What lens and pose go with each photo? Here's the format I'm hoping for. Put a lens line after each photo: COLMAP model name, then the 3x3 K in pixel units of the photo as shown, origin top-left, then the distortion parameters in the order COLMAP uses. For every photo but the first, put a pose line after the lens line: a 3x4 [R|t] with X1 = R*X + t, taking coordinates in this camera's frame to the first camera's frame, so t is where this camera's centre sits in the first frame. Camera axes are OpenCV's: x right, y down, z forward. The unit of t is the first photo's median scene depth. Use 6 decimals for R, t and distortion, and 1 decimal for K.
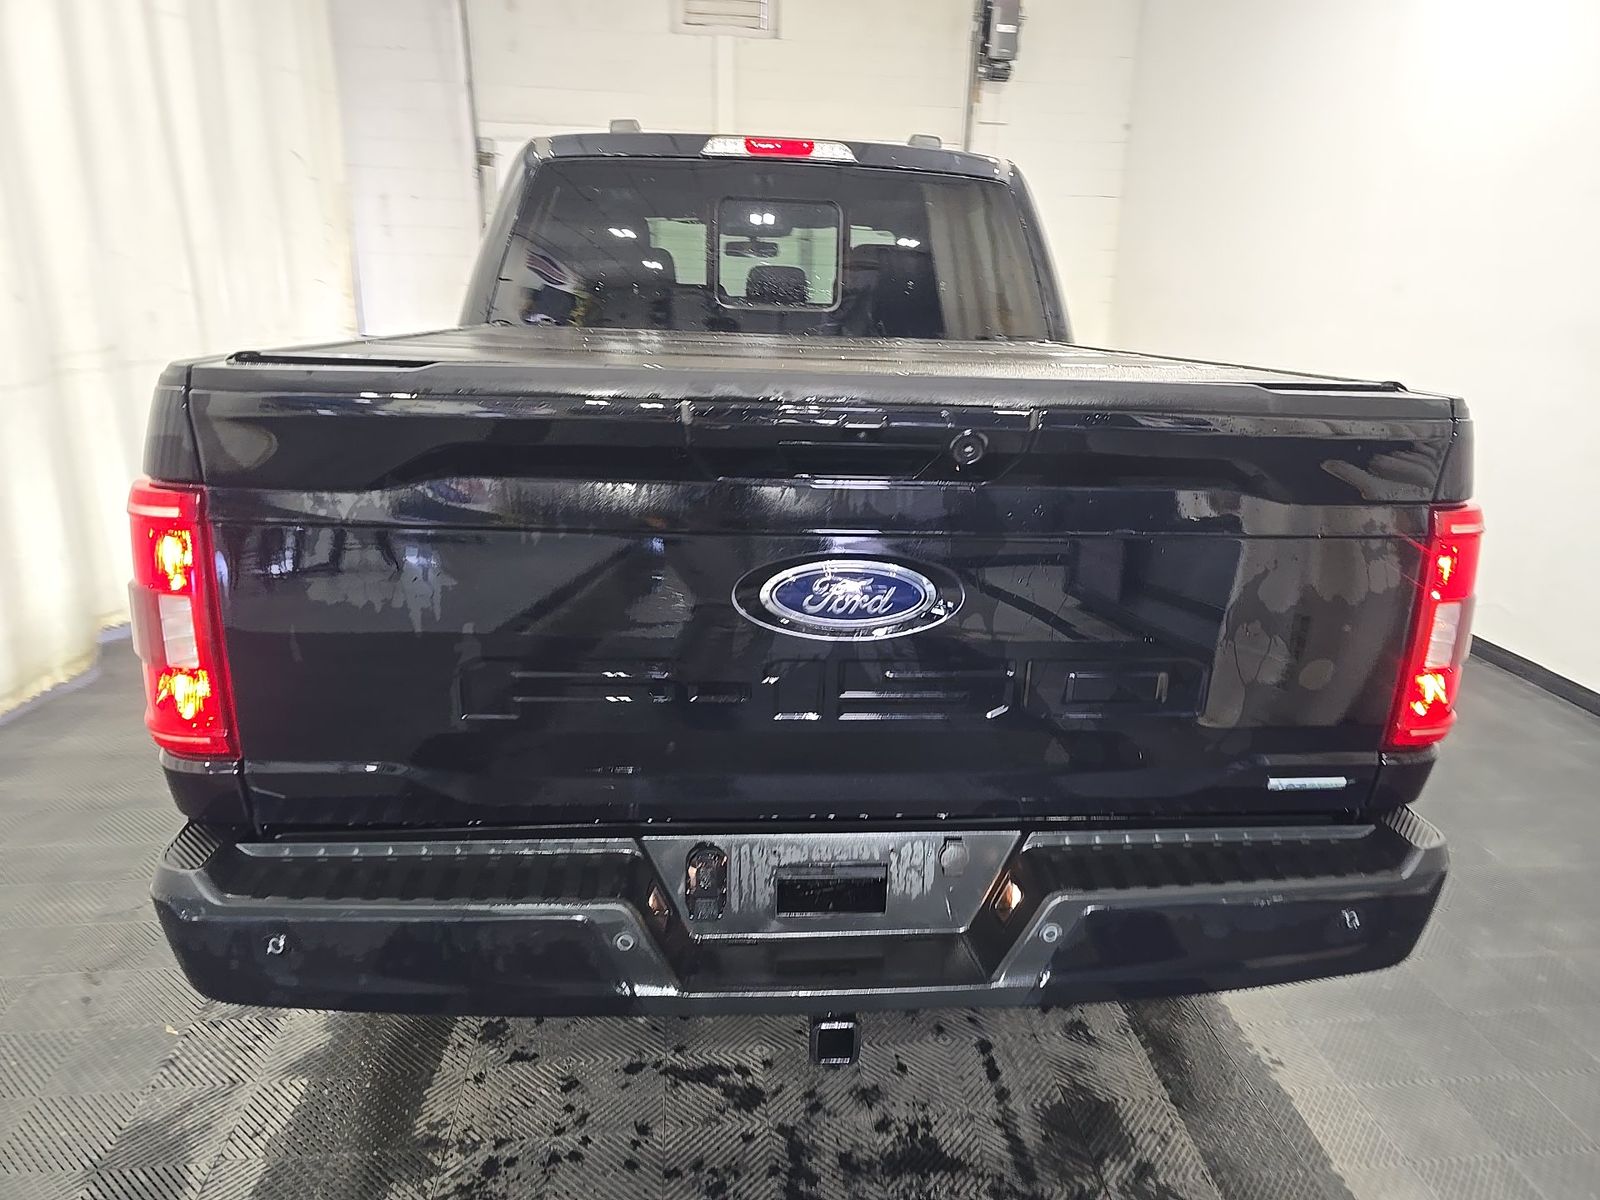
lens RADIAL K [[1064.0, 0, 810.2], [0, 1064.0, 601.4], [0, 0, 1]] dist [-0.000441, -0.001753]
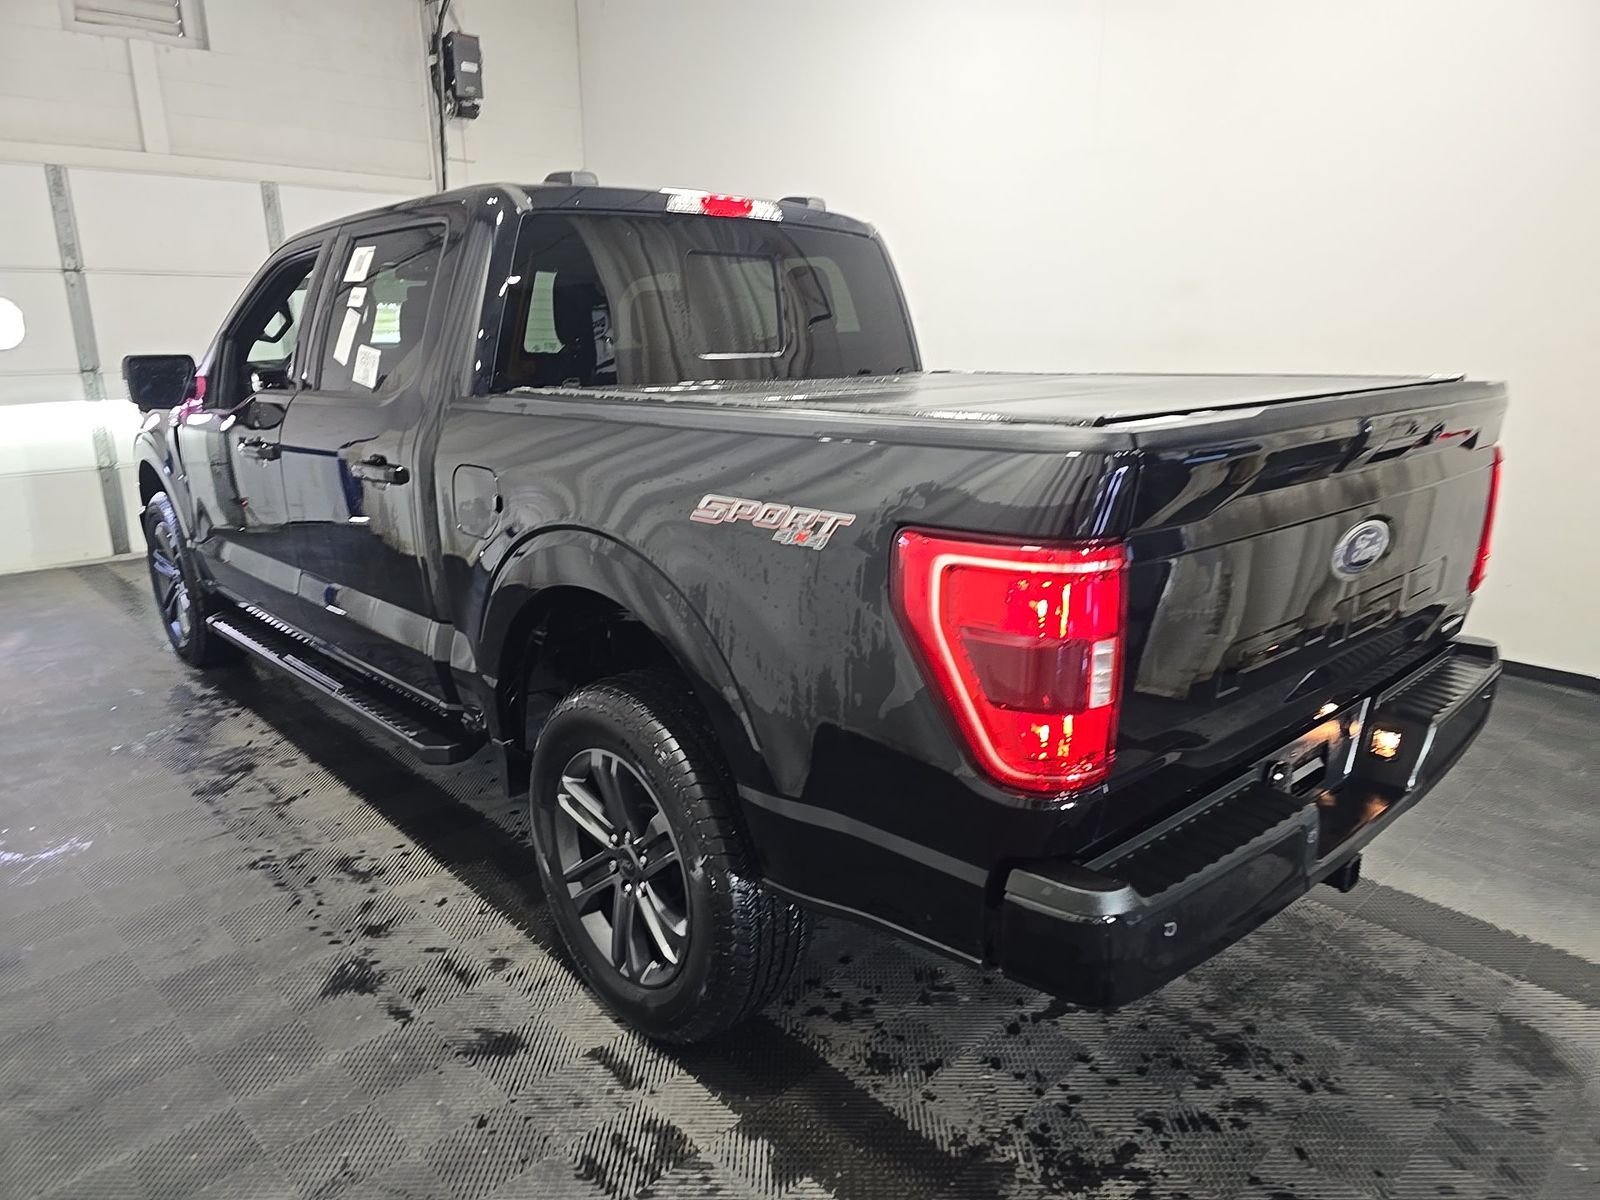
lens RADIAL K [[1064.0, 0, 810.2], [0, 1064.0, 601.4], [0, 0, 1]] dist [-0.000441, -0.001753]
pose [[0.789337, -0.188239, 0.584391, -0.607702], [0.201507, 0.978542, 0.043024, -0.064764], [-0.579950, 0.083798, 0.810331, 0.115978]]
